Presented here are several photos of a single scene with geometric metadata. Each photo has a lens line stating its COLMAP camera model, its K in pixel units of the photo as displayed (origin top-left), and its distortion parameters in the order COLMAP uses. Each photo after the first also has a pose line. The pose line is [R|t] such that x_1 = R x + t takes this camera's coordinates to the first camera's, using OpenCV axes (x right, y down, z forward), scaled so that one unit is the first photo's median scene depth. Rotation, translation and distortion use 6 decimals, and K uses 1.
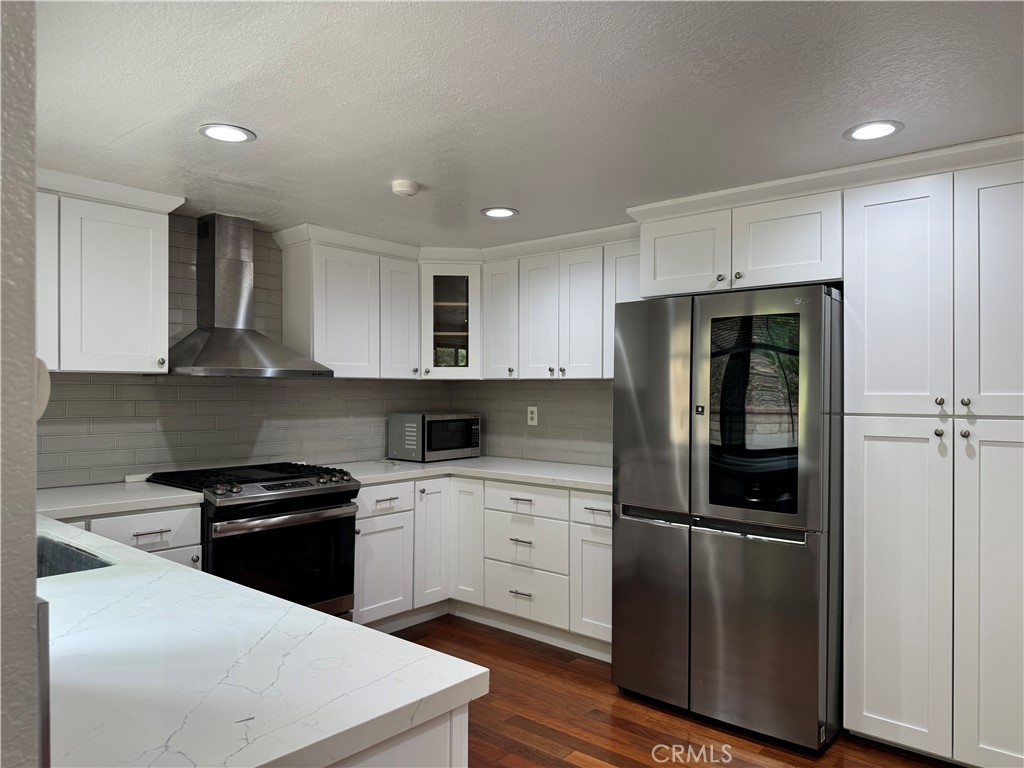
lens RADIAL K [[722.4, 0, 510.8], [0, 722.4, 393.4], [0, 0, 1]] dist [0.070588, -0.075854]
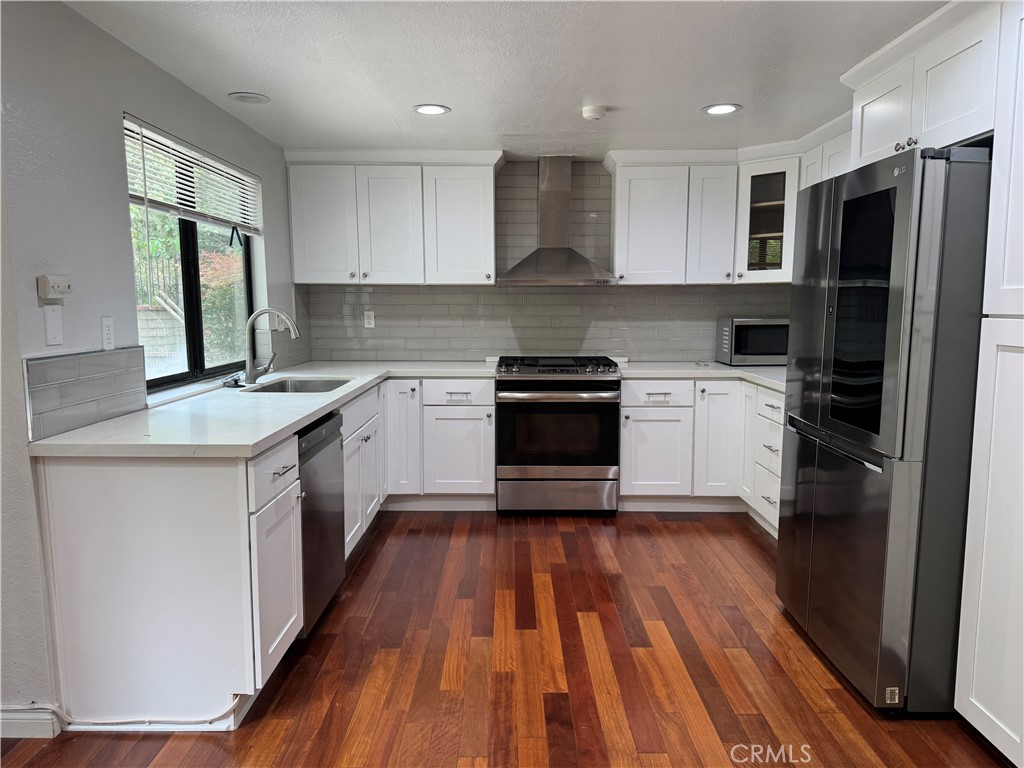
lens RADIAL K [[722.4, 0, 514.4], [0, 722.4, 402.1], [0, 0, 1]] dist [0.070588, -0.075854]
pose [[0.654668, 0.100932, -0.749148, 0.515323], [0.002830, 0.990712, 0.135950, 0.005919], [0.755911, -0.091122, 0.648302, 0.100097]]
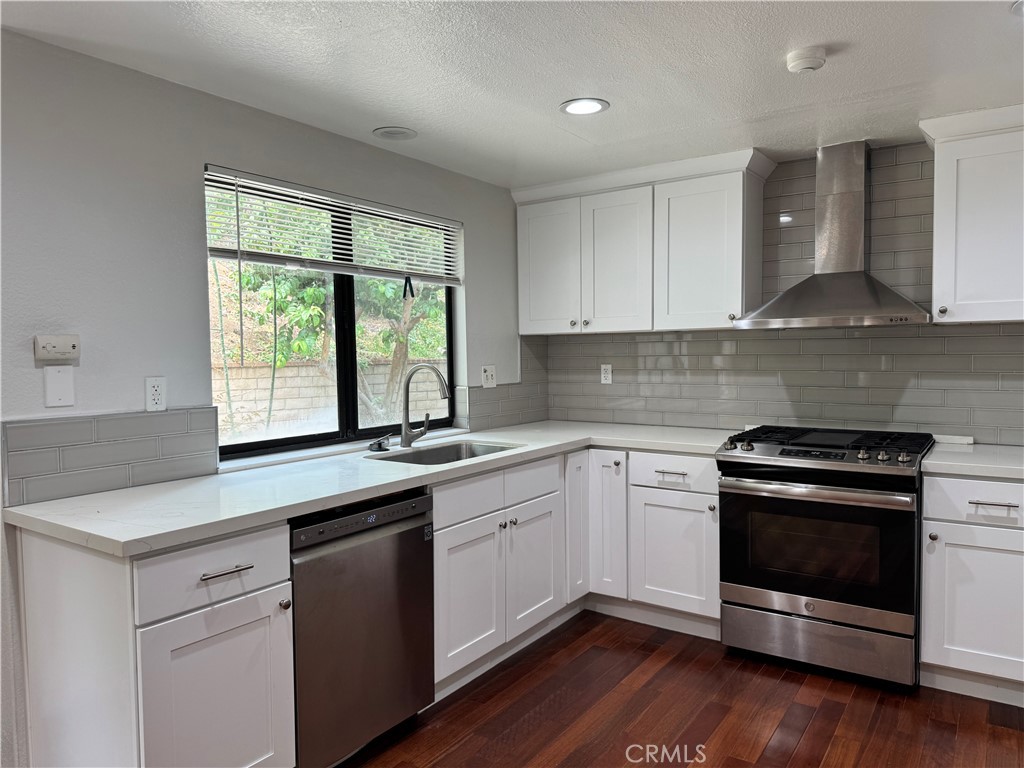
lens RADIAL K [[722.4, 0, 518.1], [0, 722.4, 393.3], [0, 0, 1]] dist [0.070588, -0.075854]
pose [[0.119547, 0.054197, -0.991348, 0.430637], [0.012591, 0.998346, 0.056098, 0.001567], [0.992749, -0.019188, 0.118667, 0.479306]]
